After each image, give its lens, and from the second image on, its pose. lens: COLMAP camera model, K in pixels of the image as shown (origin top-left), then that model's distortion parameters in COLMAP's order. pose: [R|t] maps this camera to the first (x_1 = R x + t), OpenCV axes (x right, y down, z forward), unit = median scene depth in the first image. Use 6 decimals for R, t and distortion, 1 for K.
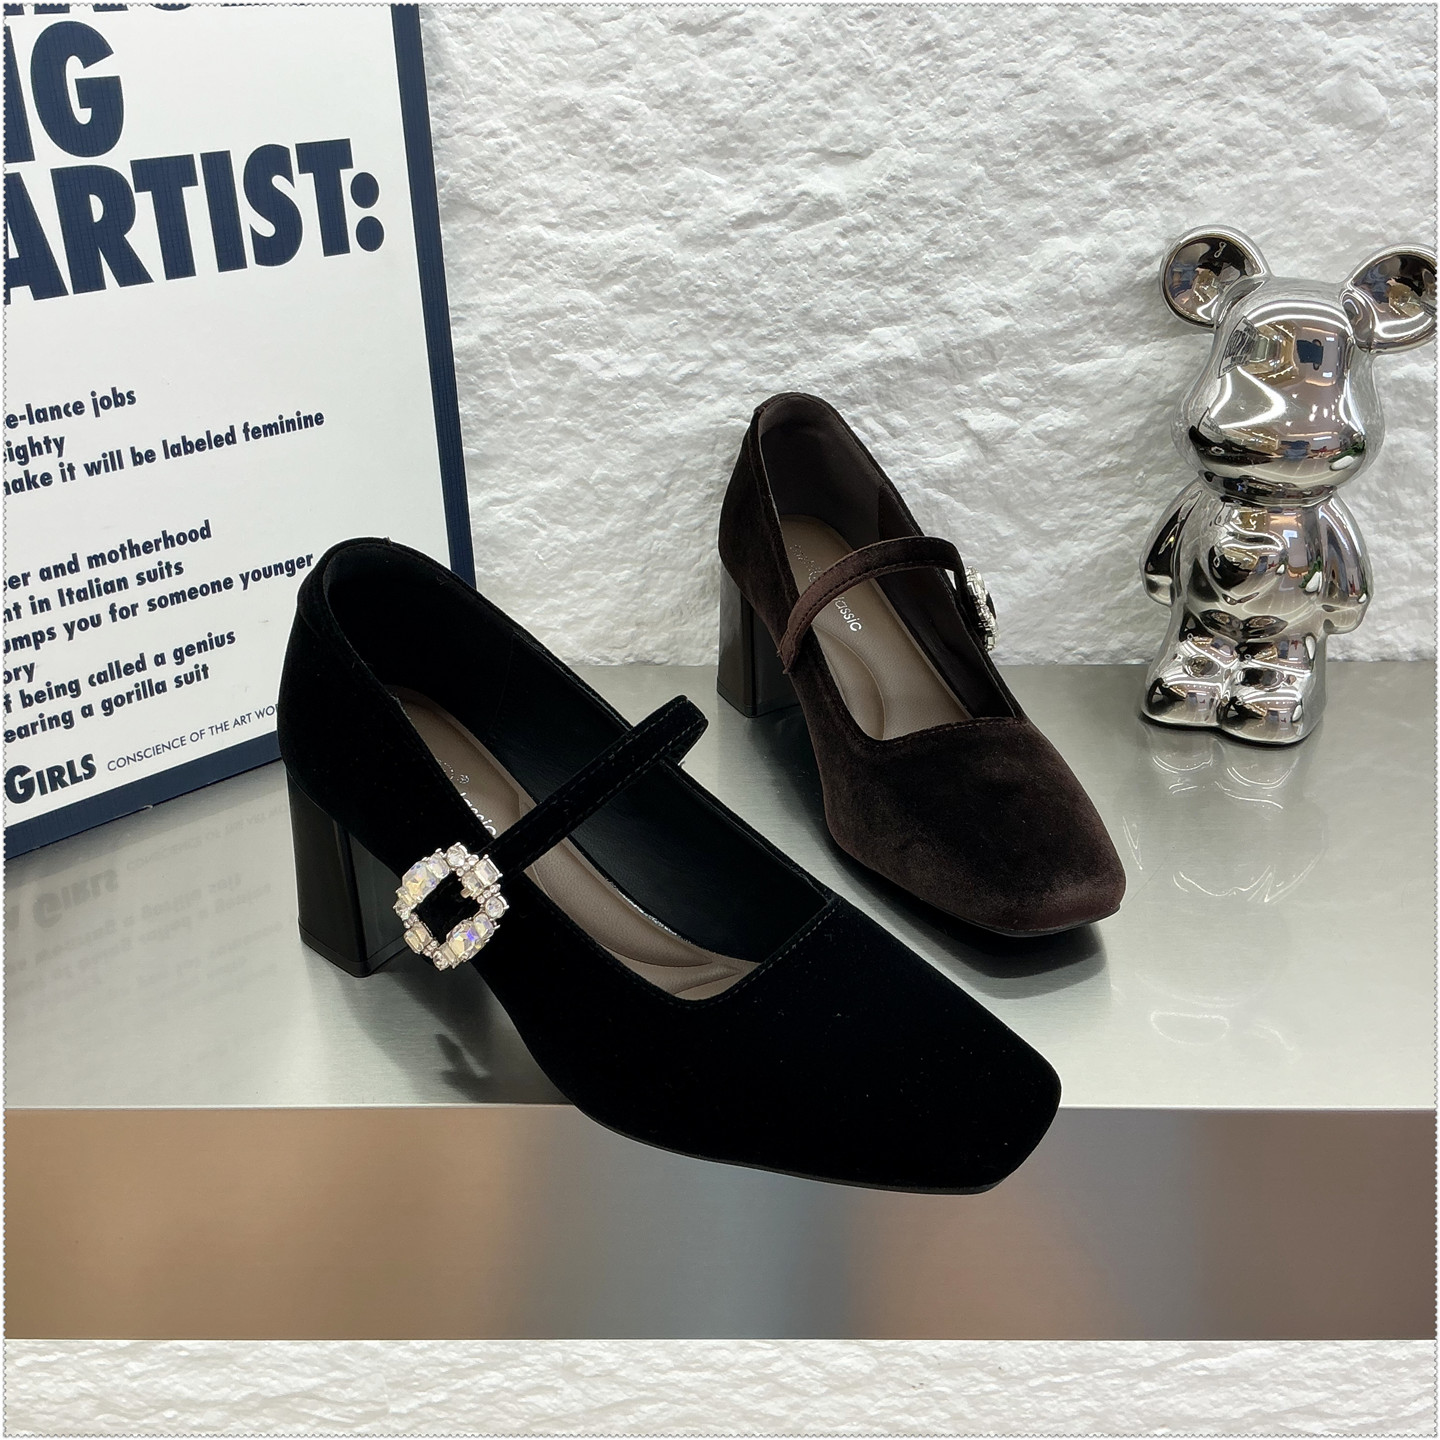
lens RADIAL K [[1605.0, 0, 720.3], [0, 1605.0, 718.1], [0, 0, 1]] dist [0.168033, -0.381911]
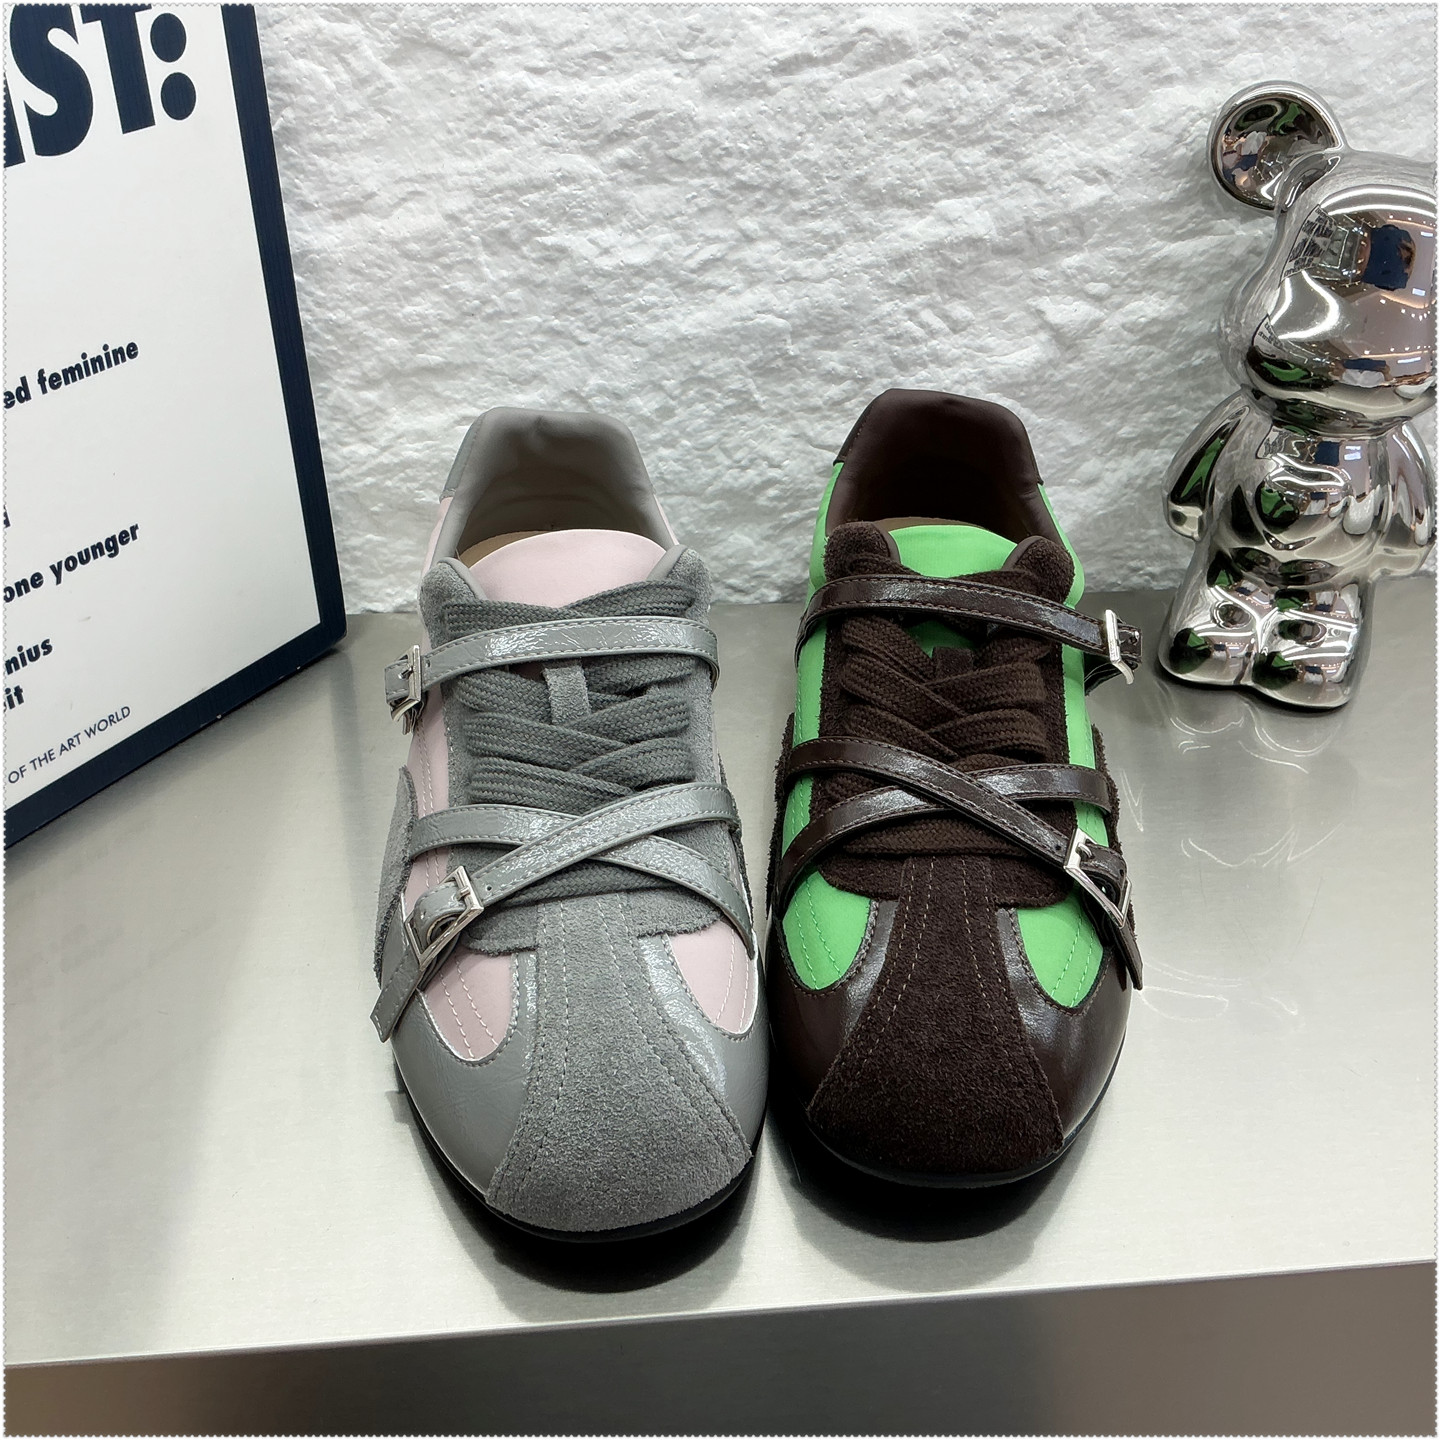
lens RADIAL K [[1605.0, 0, 720.3], [0, 1605.0, 718.1], [0, 0, 1]] dist [0.168033, -0.381911]
pose [[0.993366, -0.042100, 0.107012, -0.112864], [0.024734, 0.987016, 0.158707, -0.120792], [-0.112304, -0.155007, 0.981509, 0.185299]]
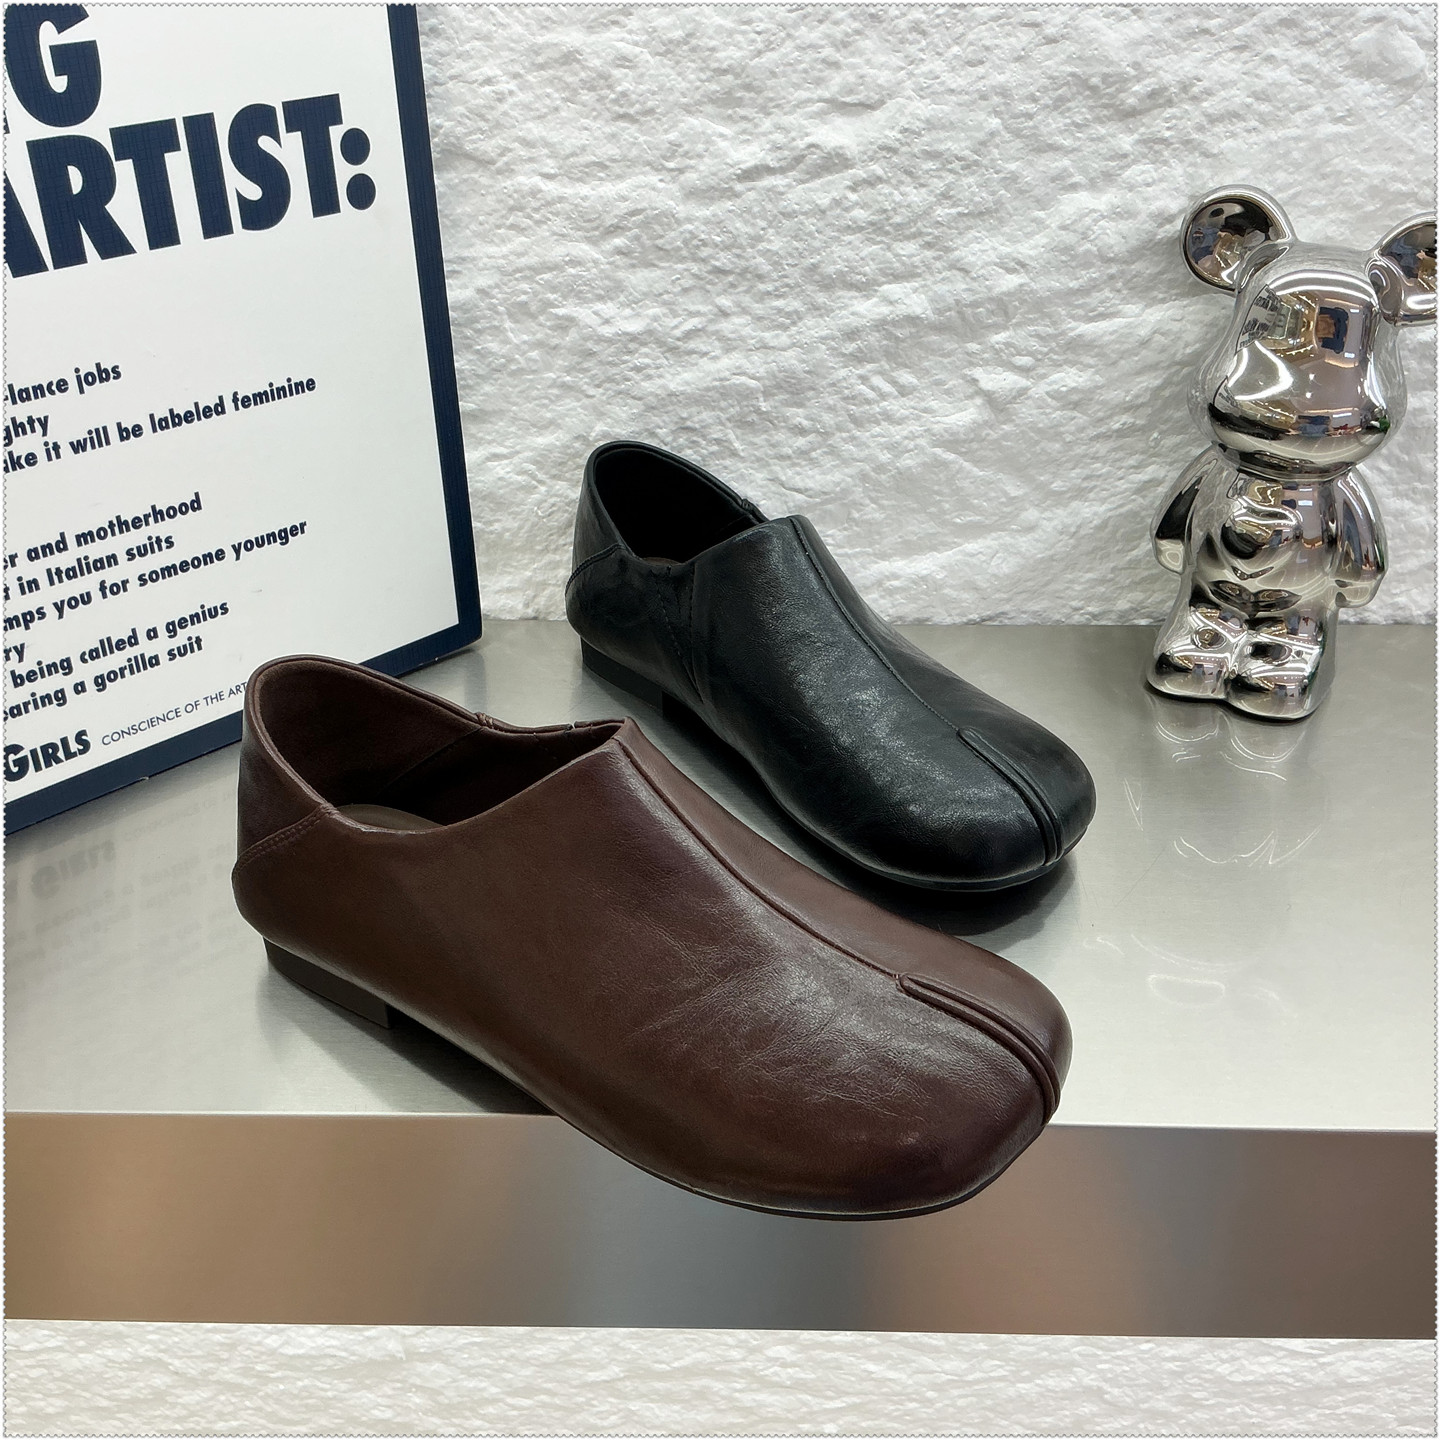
lens RADIAL K [[1598.7, 0, 717.9], [0, 1598.7, 713.7], [0, 0, 1]] dist [0.164836, -0.366232]
pose [[0.999909, 0.010481, -0.008499, 0.007055], [-0.009705, 0.996193, 0.086635, -0.069906], [0.009374, -0.086545, 0.996204, 0.017222]]
